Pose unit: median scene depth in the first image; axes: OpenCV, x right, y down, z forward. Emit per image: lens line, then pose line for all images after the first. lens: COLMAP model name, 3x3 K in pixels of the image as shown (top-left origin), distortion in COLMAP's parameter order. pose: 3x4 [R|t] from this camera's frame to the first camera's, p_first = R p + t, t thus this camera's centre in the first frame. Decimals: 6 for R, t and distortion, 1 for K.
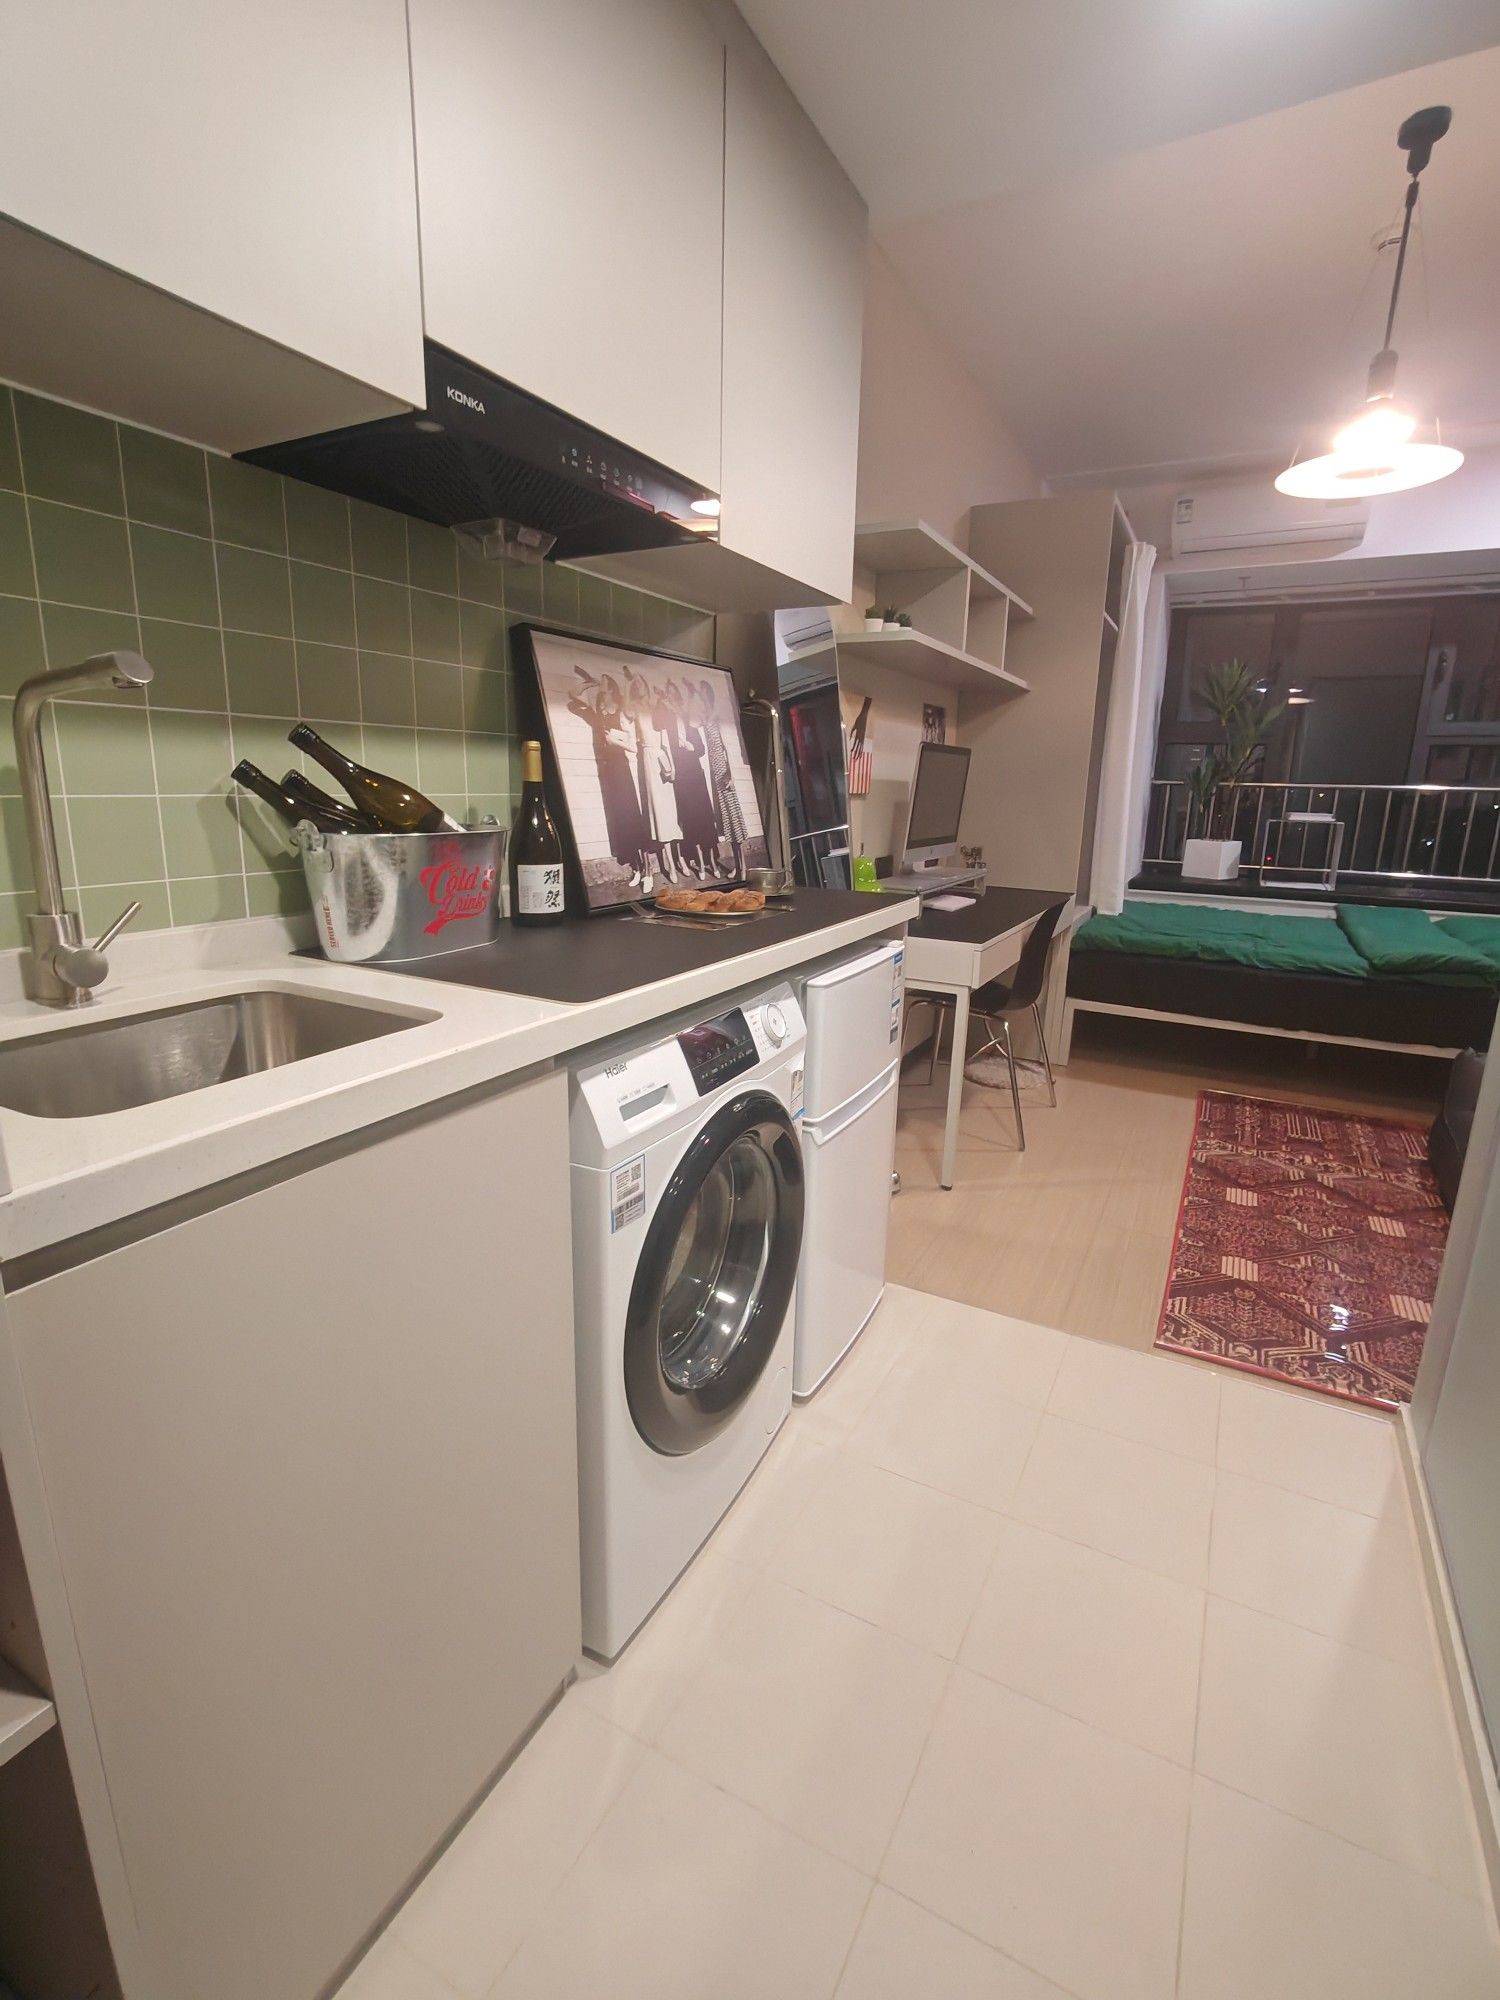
lens RADIAL K [[927.0, 0, 743.2], [0, 927.0, 996.3], [0, 0, 1]] dist [-0.013258, -0.000019]
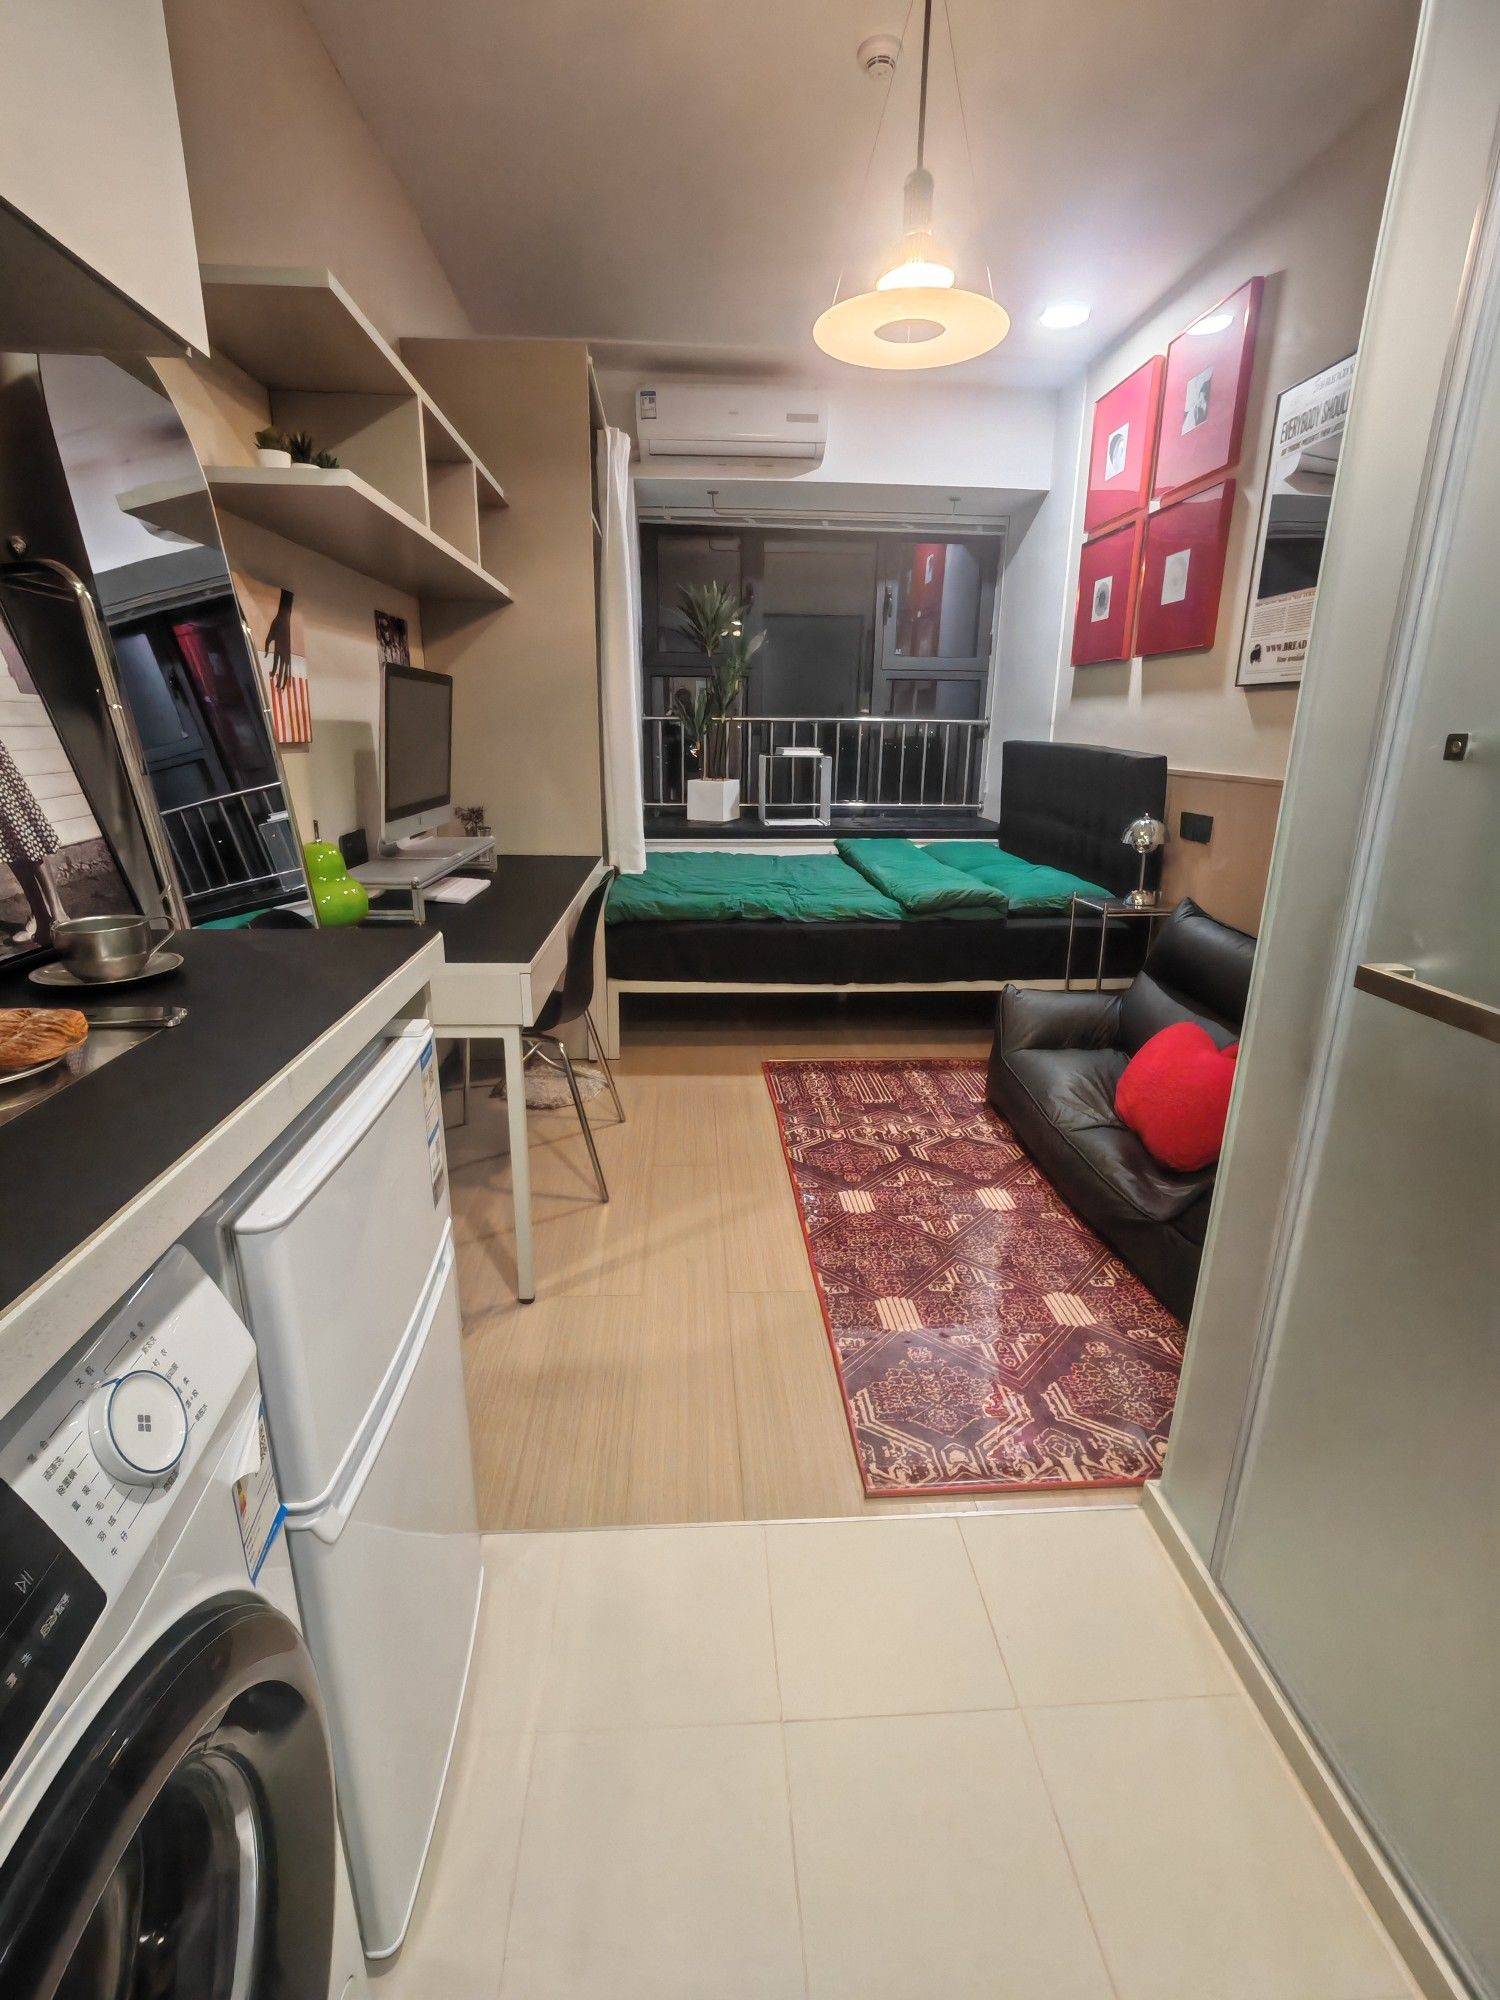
lens RADIAL K [[927.0, 0, 743.2], [0, 927.0, 996.3], [0, 0, 1]] dist [-0.013258, -0.000019]
pose [[0.849340, -0.160761, 0.502770, 0.034369], [0.128793, 0.986821, 0.097964, -0.060870], [-0.511893, -0.018451, 0.858851, 0.258212]]
